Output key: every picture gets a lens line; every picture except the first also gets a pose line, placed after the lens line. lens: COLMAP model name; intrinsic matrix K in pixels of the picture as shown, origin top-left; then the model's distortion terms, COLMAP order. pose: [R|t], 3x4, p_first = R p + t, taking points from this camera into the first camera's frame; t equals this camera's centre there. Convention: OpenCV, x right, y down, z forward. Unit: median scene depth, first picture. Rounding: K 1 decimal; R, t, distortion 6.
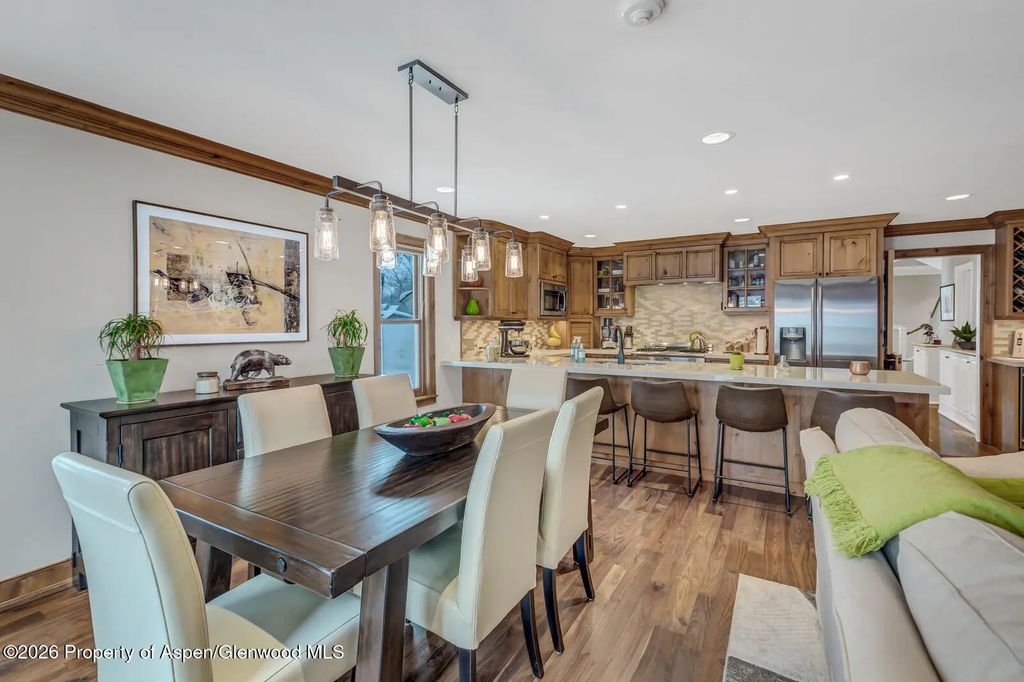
lens RADIAL K [[461.8, 0, 510.7], [0, 461.8, 328.2], [0, 0, 1]] dist [0.015373, 0.000128]
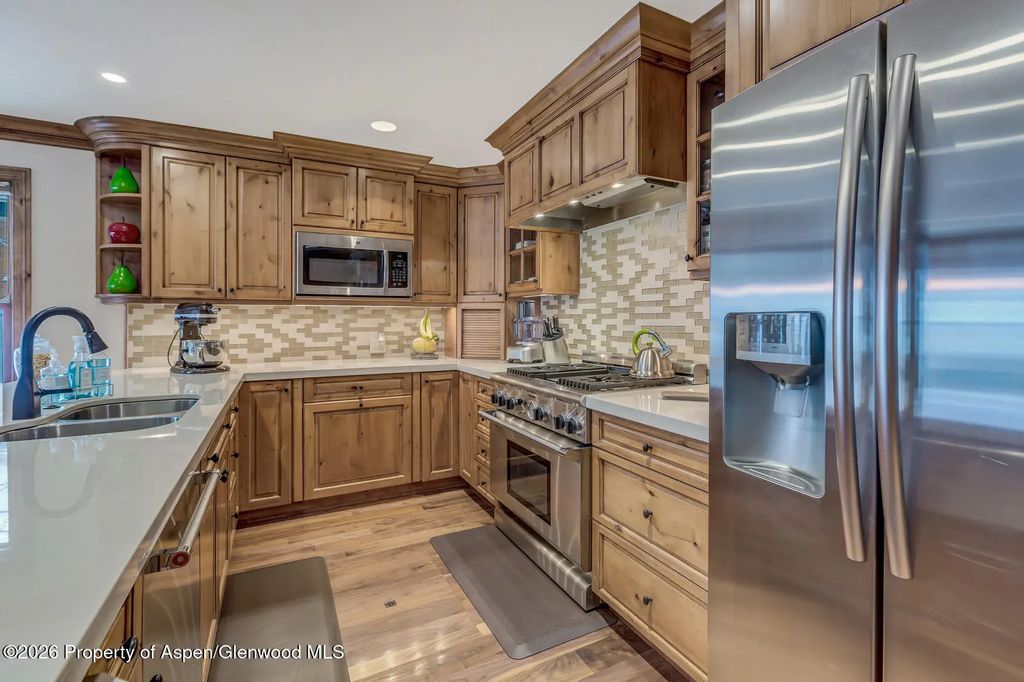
lens RADIAL K [[461.8, 0, 511.1], [0, 461.8, 319.0], [0, 0, 1]] dist [0.015373, 0.000128]
pose [[0.845399, 0.001930, -0.534133, 0.541827], [-0.008400, 0.999918, -0.009682, 0.003233], [0.534070, 0.012672, 0.845345, 0.670400]]
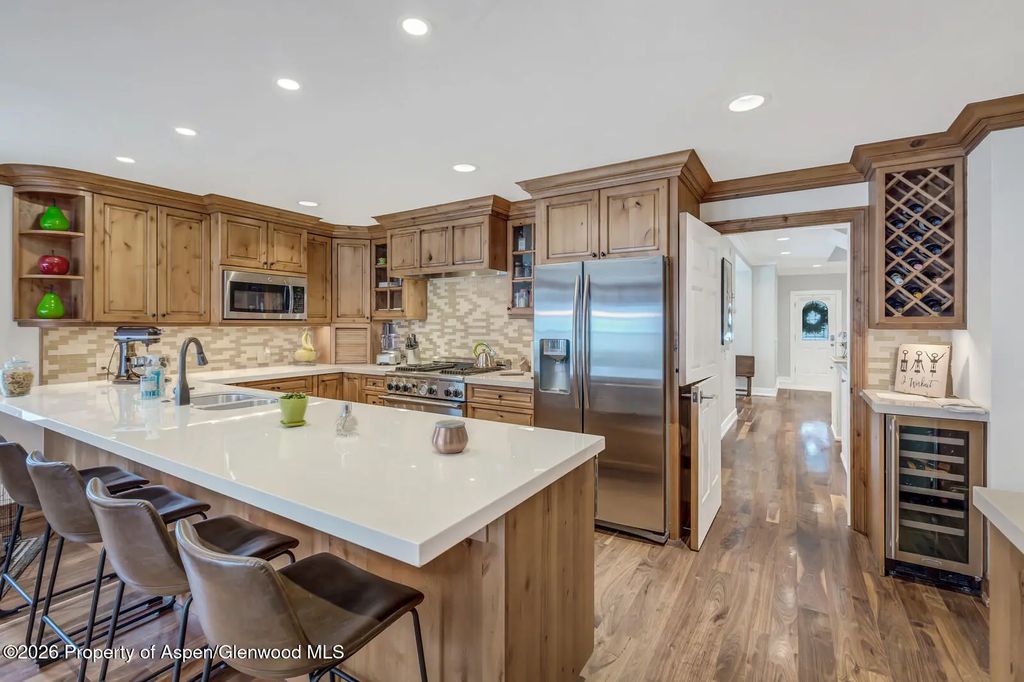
lens RADIAL K [[461.8, 0, 508.3], [0, 461.8, 324.7], [0, 0, 1]] dist [0.015373, 0.000128]
pose [[0.999682, 0.003212, -0.025001, 0.489005], [-0.003518, 0.999919, -0.012192, -0.012026], [0.024960, 0.012276, 0.999613, 0.321975]]
